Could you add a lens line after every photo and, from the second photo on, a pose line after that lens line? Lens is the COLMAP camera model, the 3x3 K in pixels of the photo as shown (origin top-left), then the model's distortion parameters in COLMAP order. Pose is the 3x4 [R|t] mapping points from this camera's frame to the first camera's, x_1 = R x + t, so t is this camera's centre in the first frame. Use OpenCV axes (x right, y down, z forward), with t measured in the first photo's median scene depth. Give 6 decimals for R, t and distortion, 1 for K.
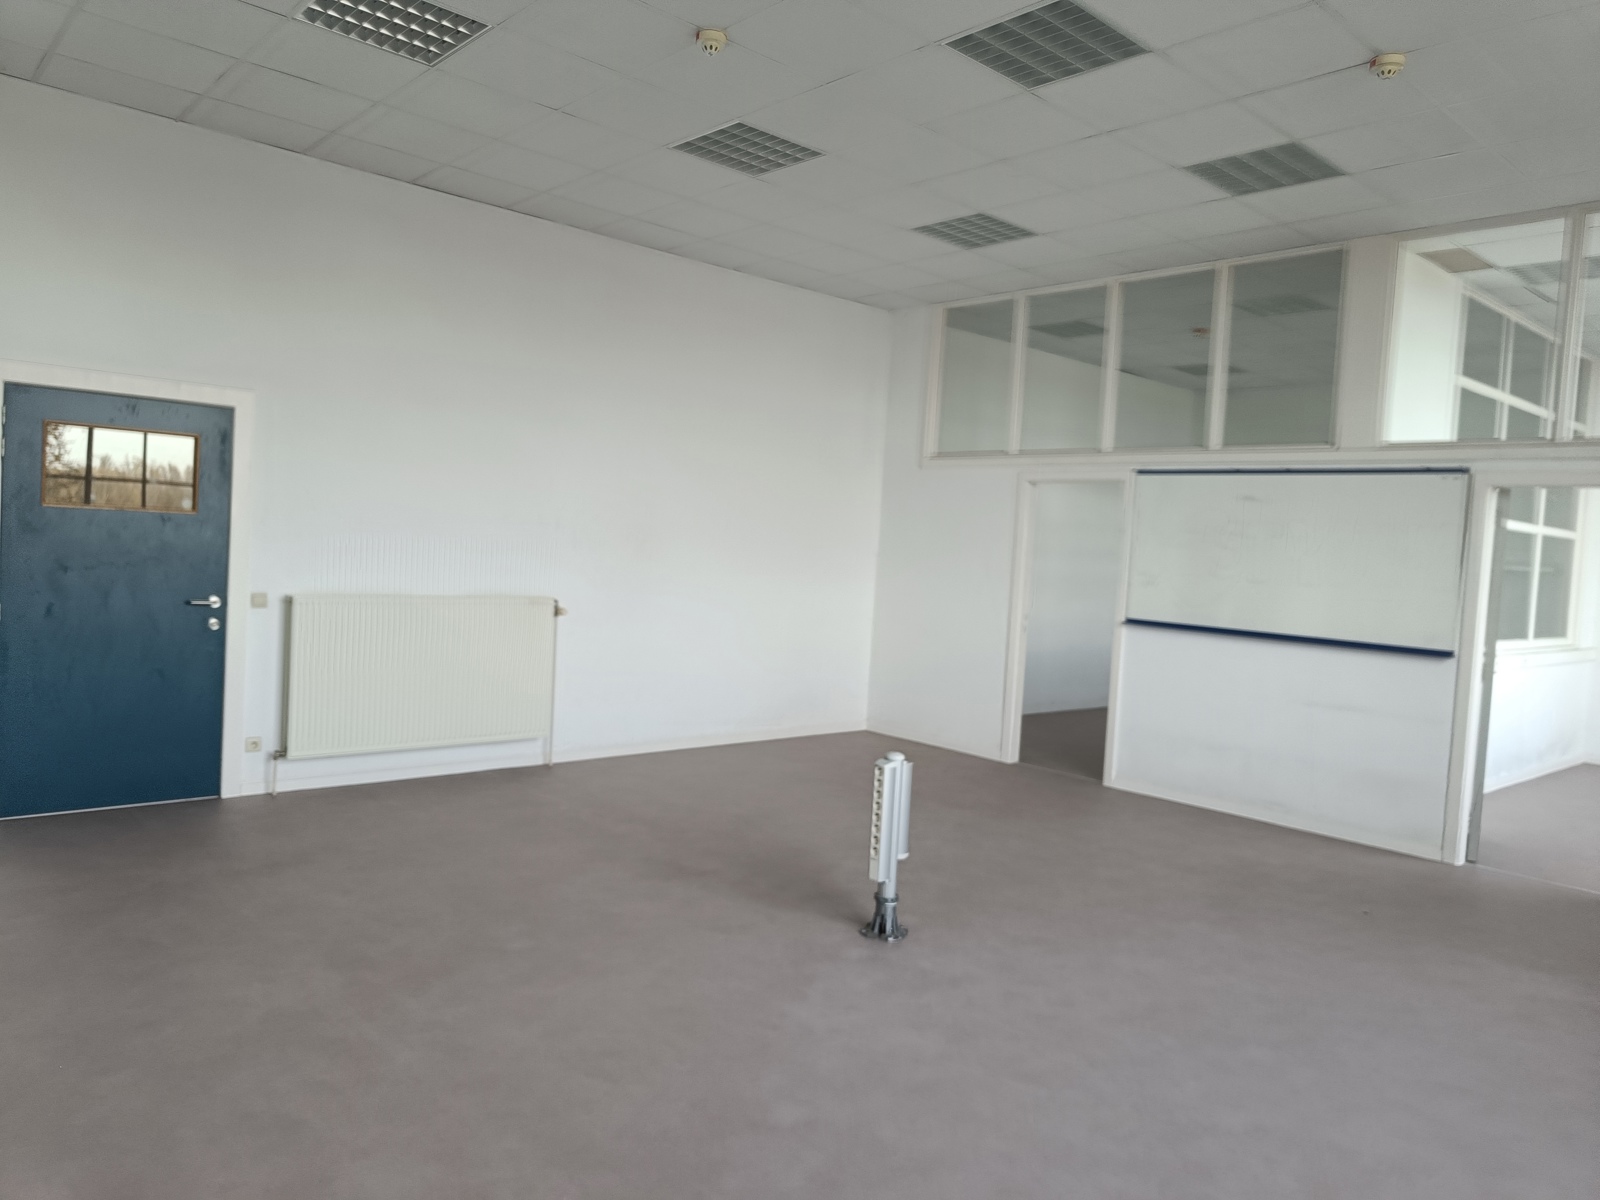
lens RADIAL K [[1131.7, 0, 800.0], [0, 1131.7, 600.0], [0, 0, 1]] dist [0.004580, 0.002029]
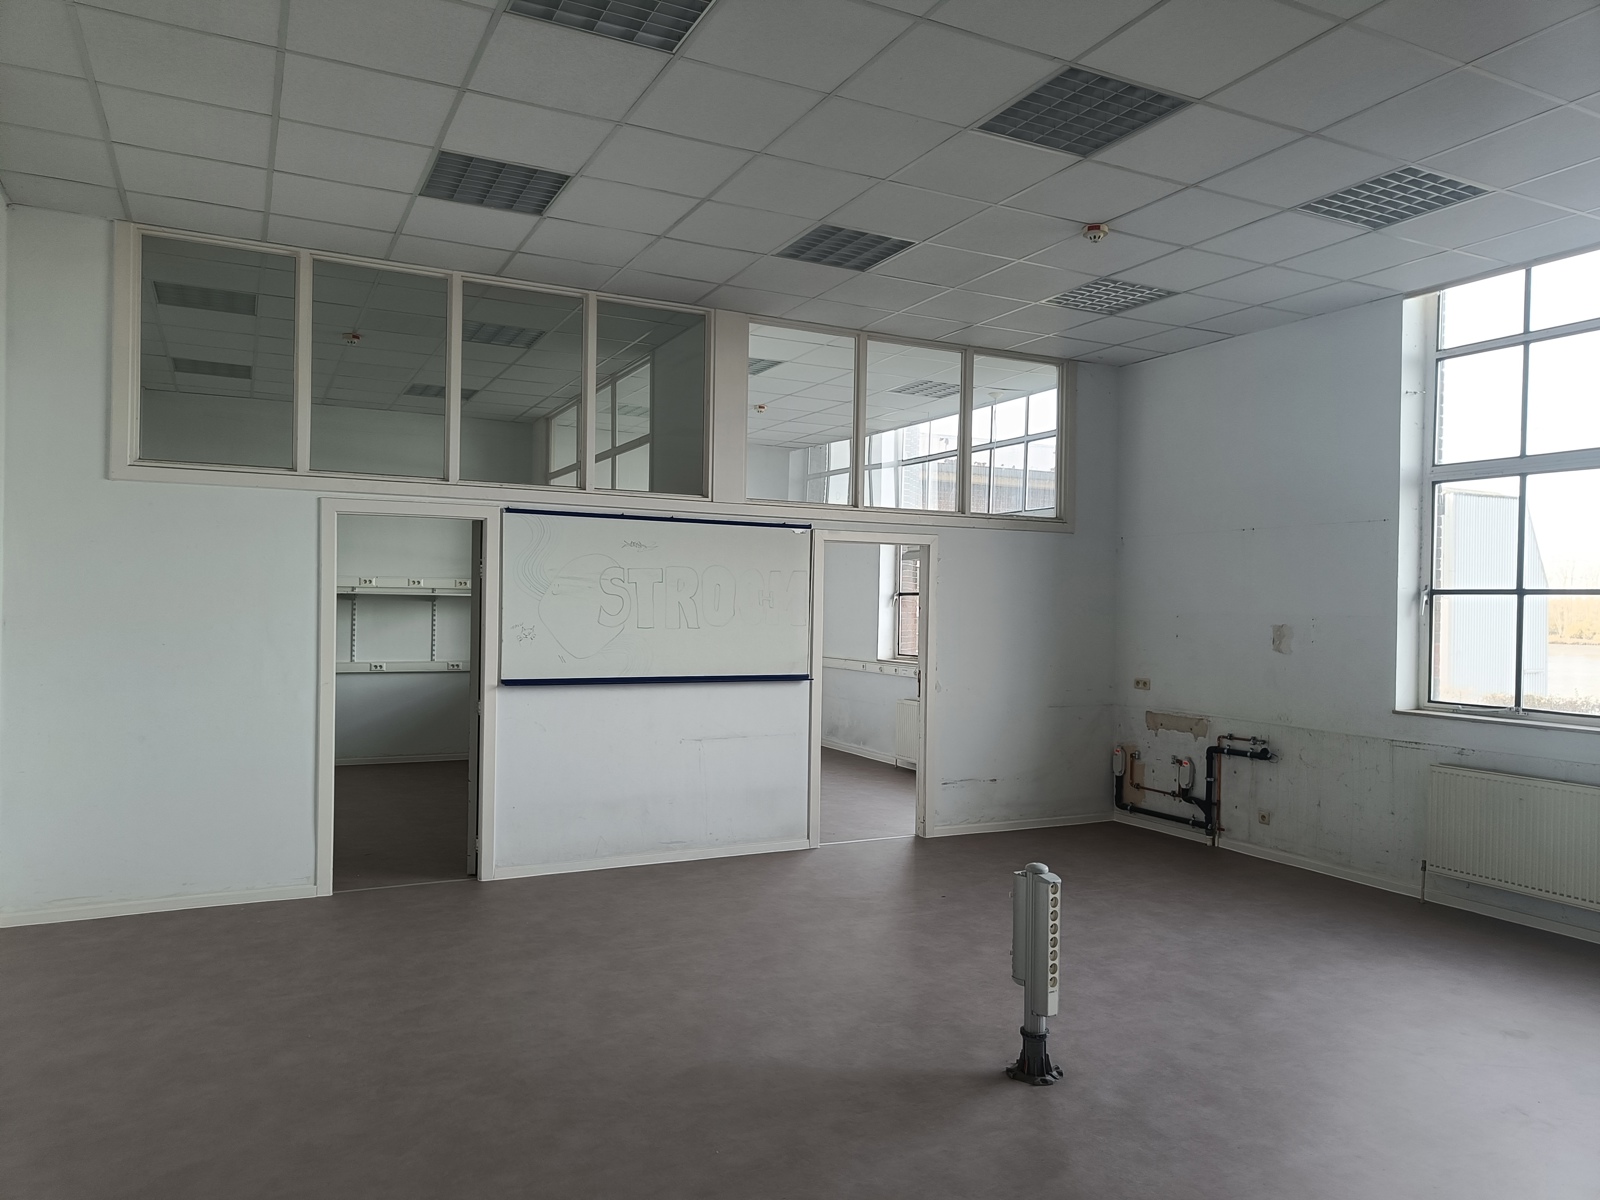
lens RADIAL K [[1108.2, 0, 798.7], [0, 1108.2, 617.5], [0, 0, 1]] dist [0.078003, 0.001176]
pose [[0.261173, -0.061375, 0.963339, -0.517334], [0.052048, 0.997420, 0.049435, -0.068207], [-0.963888, 0.037229, 0.263693, 0.624513]]
